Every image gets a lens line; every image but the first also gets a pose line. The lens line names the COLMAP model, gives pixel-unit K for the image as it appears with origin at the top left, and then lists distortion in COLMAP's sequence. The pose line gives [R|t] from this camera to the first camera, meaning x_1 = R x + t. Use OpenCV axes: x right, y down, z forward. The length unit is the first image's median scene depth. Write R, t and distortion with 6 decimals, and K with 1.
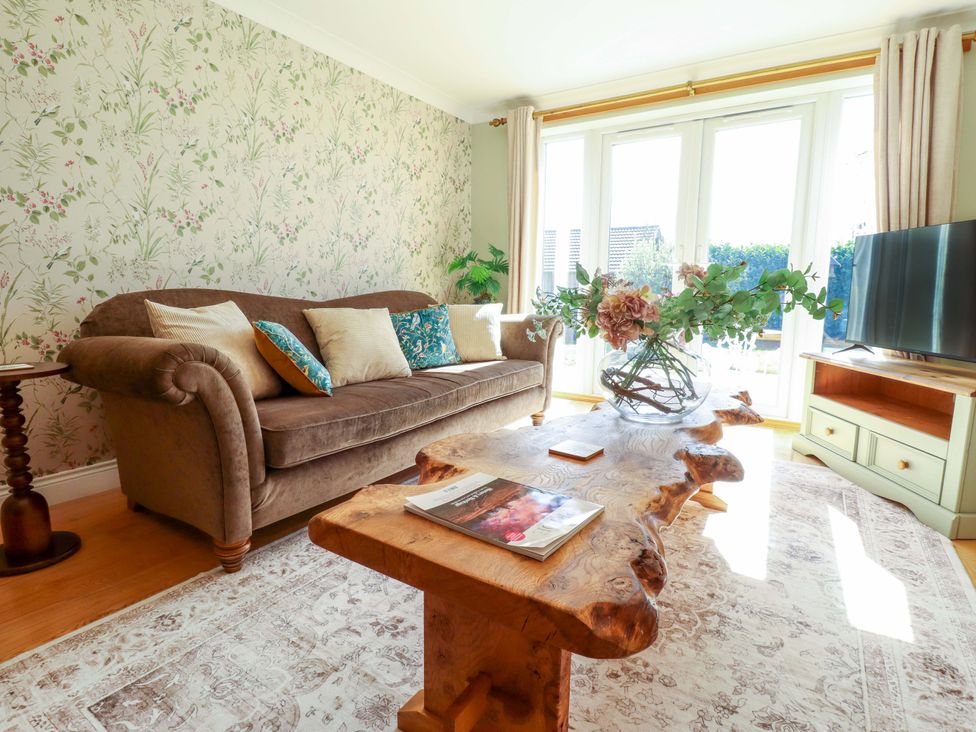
lens RADIAL K [[509.5, 0, 498.0], [0, 509.5, 361.0], [0, 0, 1]] dist [0.002698, -0.014141]
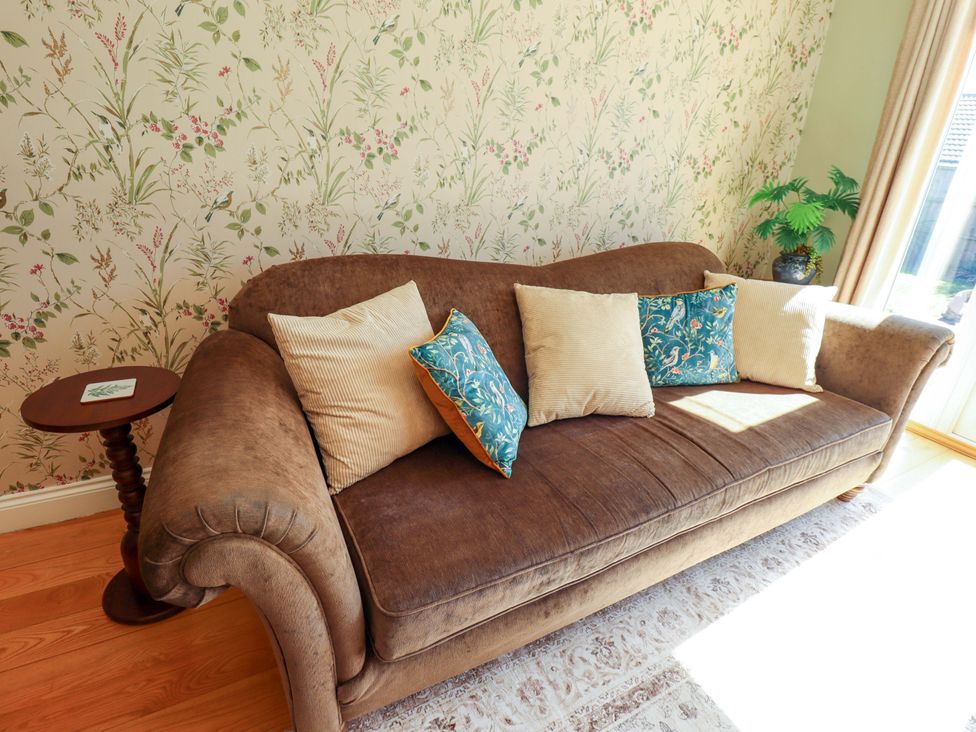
lens RADIAL K [[510.3, 0, 501.0], [0, 510.3, 361.3], [0, 0, 1]] dist [0.016143, -0.024361]
pose [[0.877072, 0.230285, -0.421561, -0.075087], [-0.120116, 0.954856, 0.271703, -0.176257], [0.465099, -0.187667, 0.865138, 0.347848]]
